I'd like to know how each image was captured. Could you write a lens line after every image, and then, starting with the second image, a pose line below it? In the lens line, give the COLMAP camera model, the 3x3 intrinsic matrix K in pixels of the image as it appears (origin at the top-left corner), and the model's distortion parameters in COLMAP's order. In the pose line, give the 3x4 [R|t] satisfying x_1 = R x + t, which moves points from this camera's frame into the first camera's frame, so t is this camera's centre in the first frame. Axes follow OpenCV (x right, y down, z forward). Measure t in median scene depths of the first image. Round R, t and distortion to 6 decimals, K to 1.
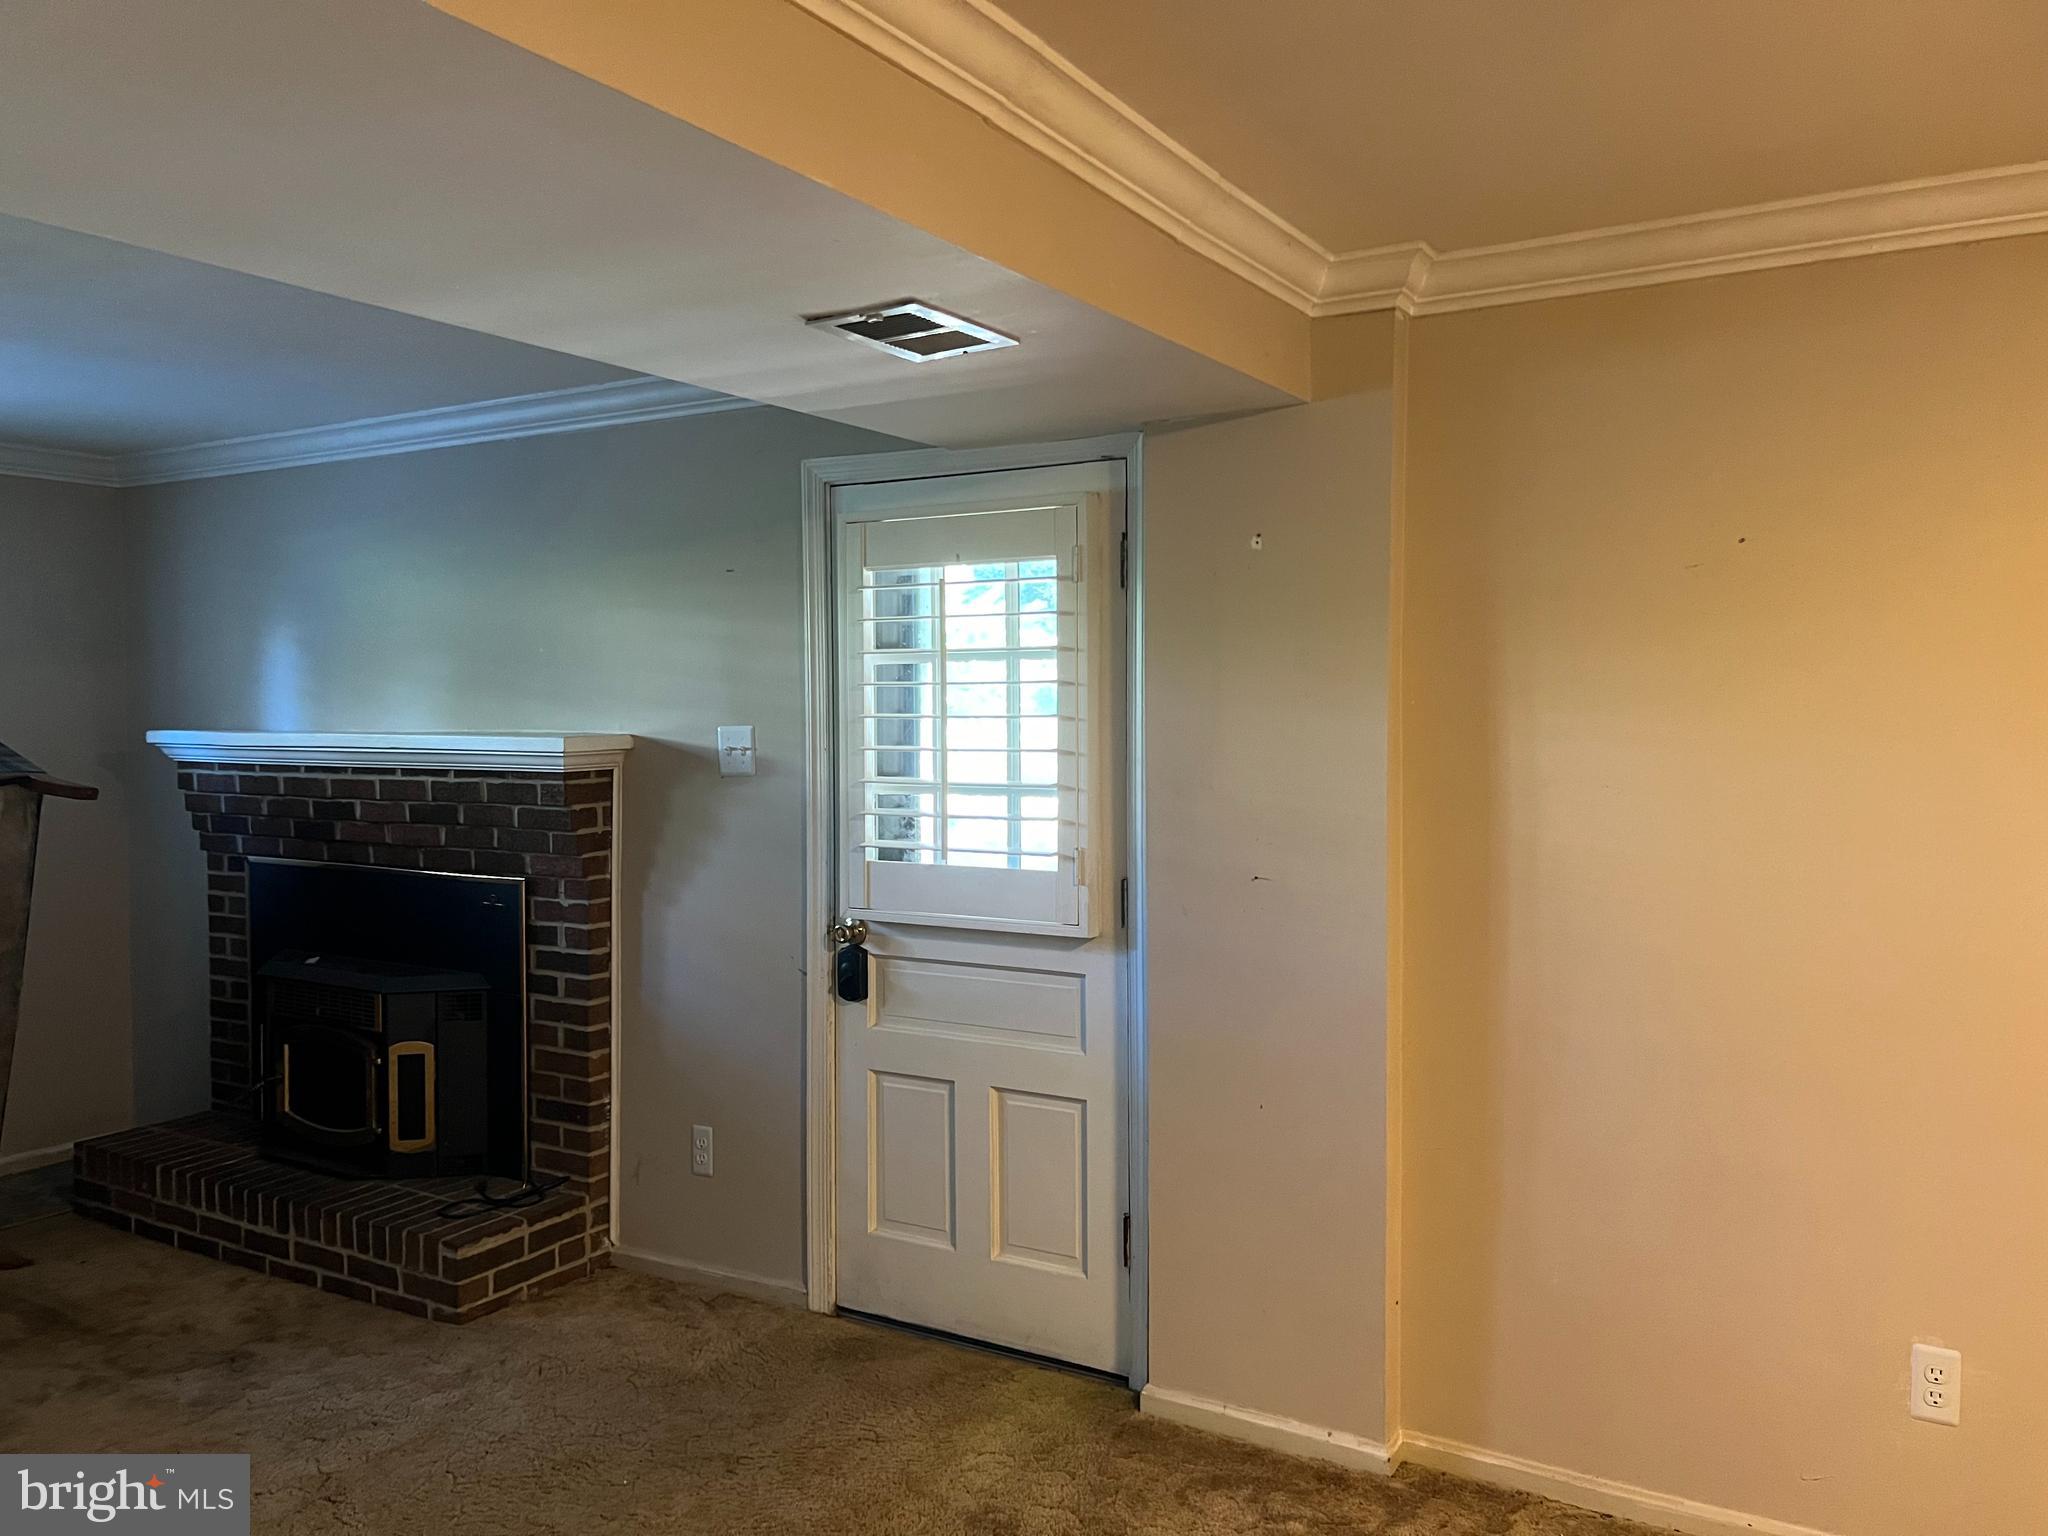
lens RADIAL K [[1567.2, 0, 1024.0], [0, 1567.2, 768.0], [0, 0, 1]] dist [0.009383, 0.006938]
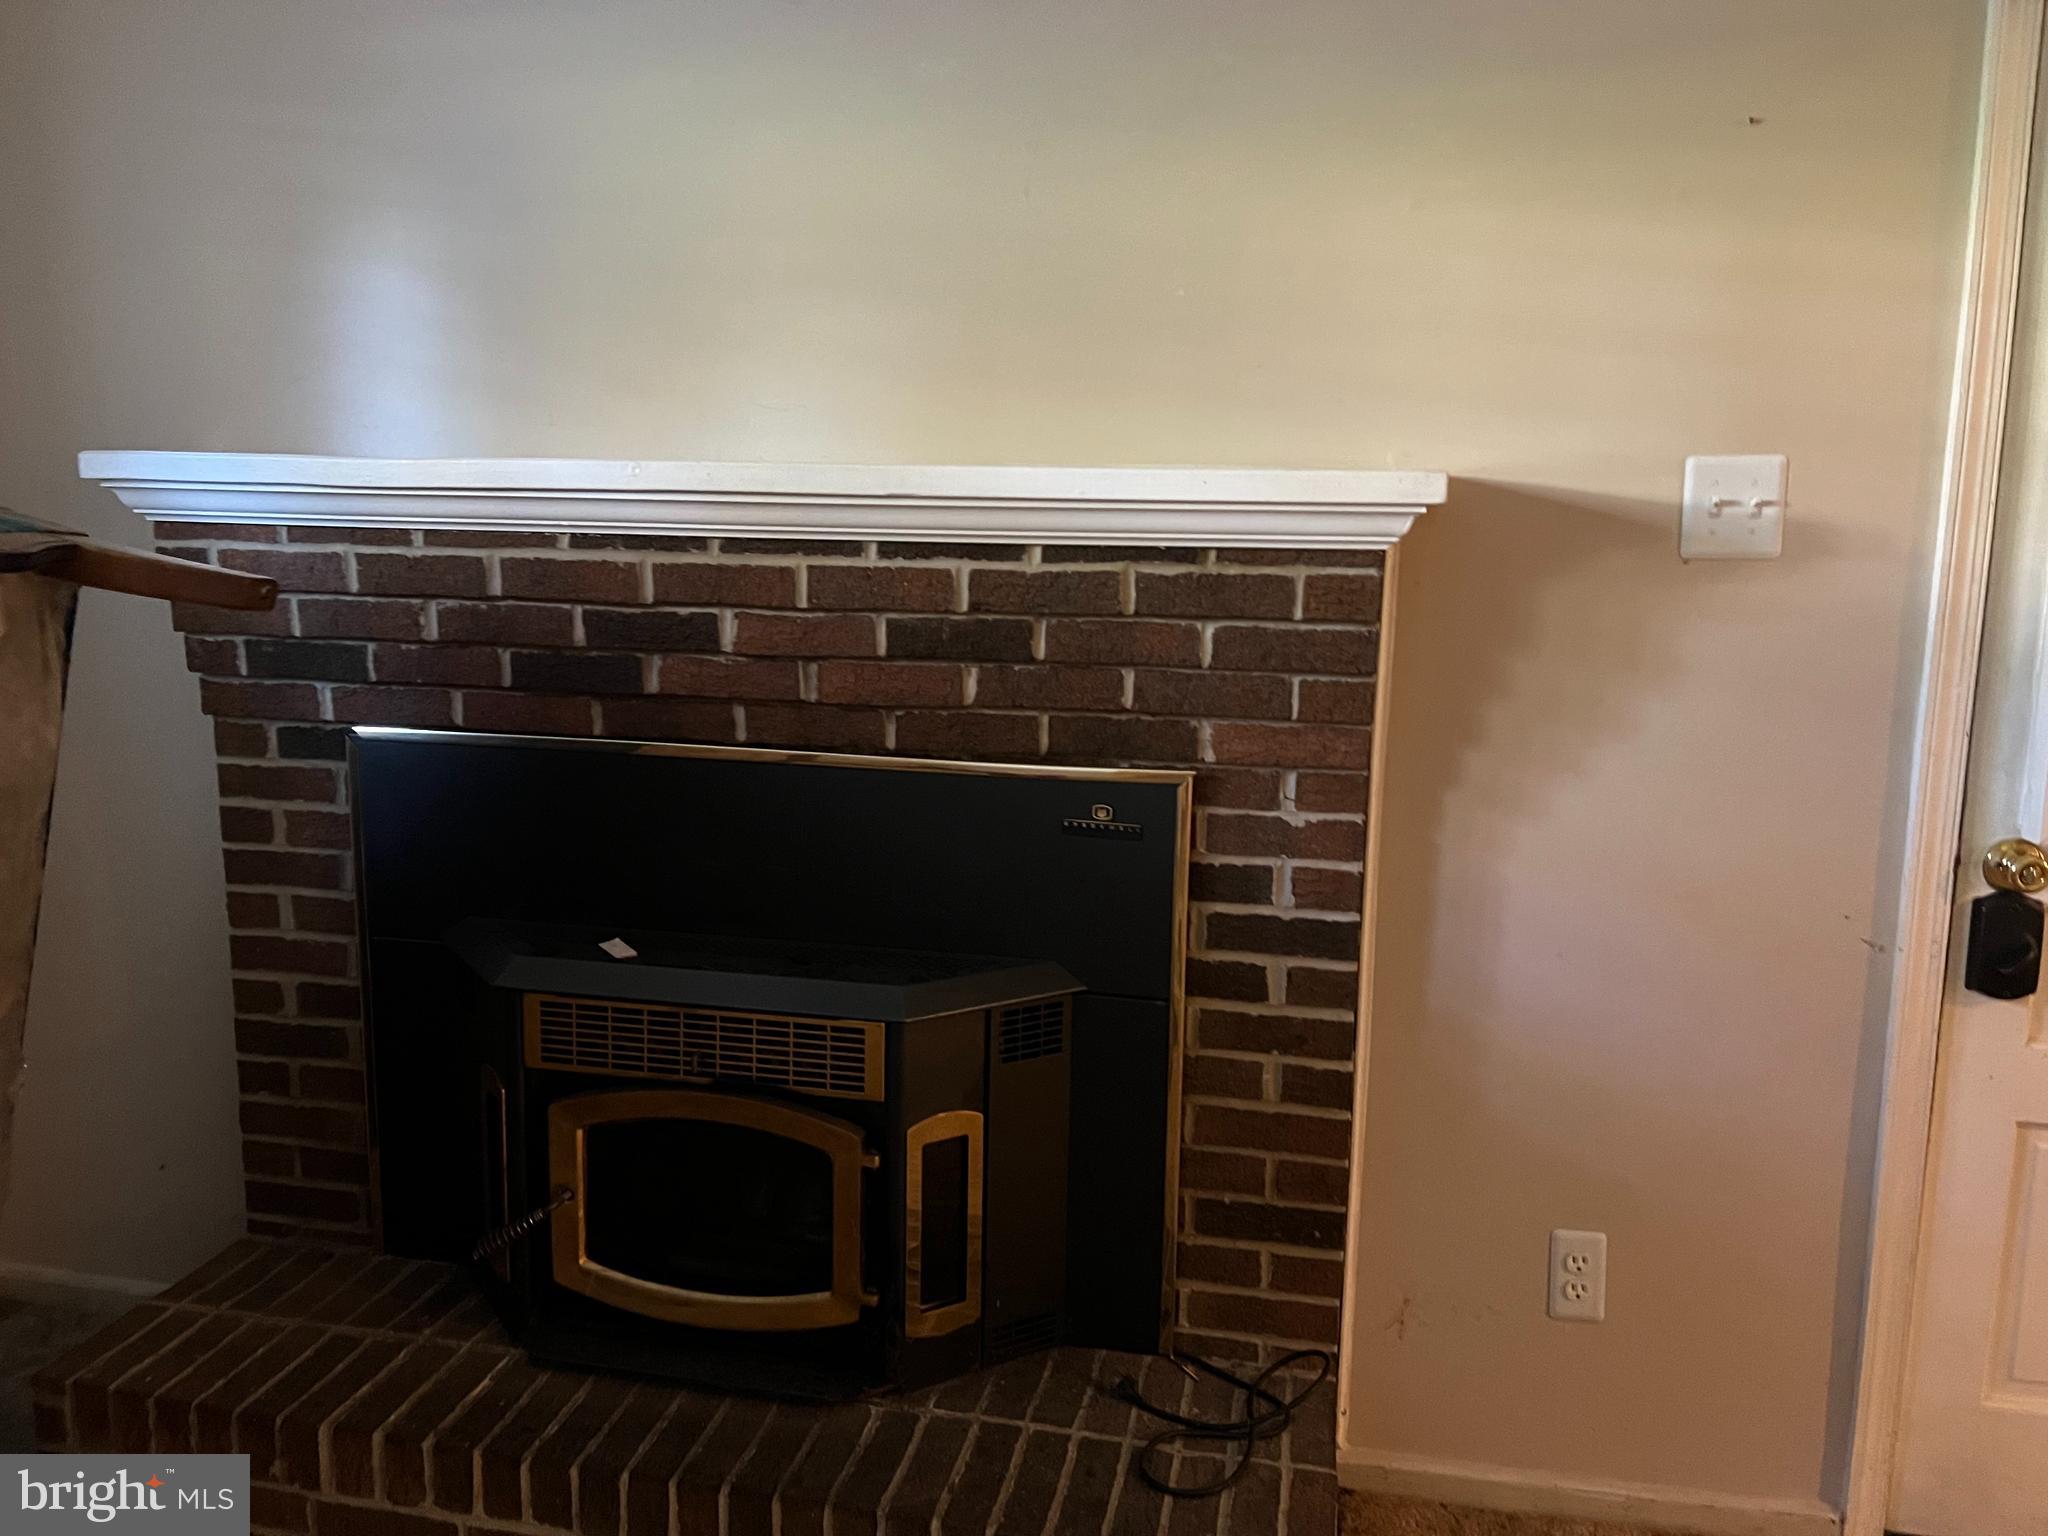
lens RADIAL K [[1569.9, 0, 1024.0], [0, 1569.9, 768.0], [0, 0, 1]] dist [0.052458, -0.058962]
pose [[0.945521, -0.035551, 0.323615, -0.519986], [-0.005876, 0.991995, 0.126144, 0.007955], [-0.325508, -0.121173, 0.937743, 0.552322]]
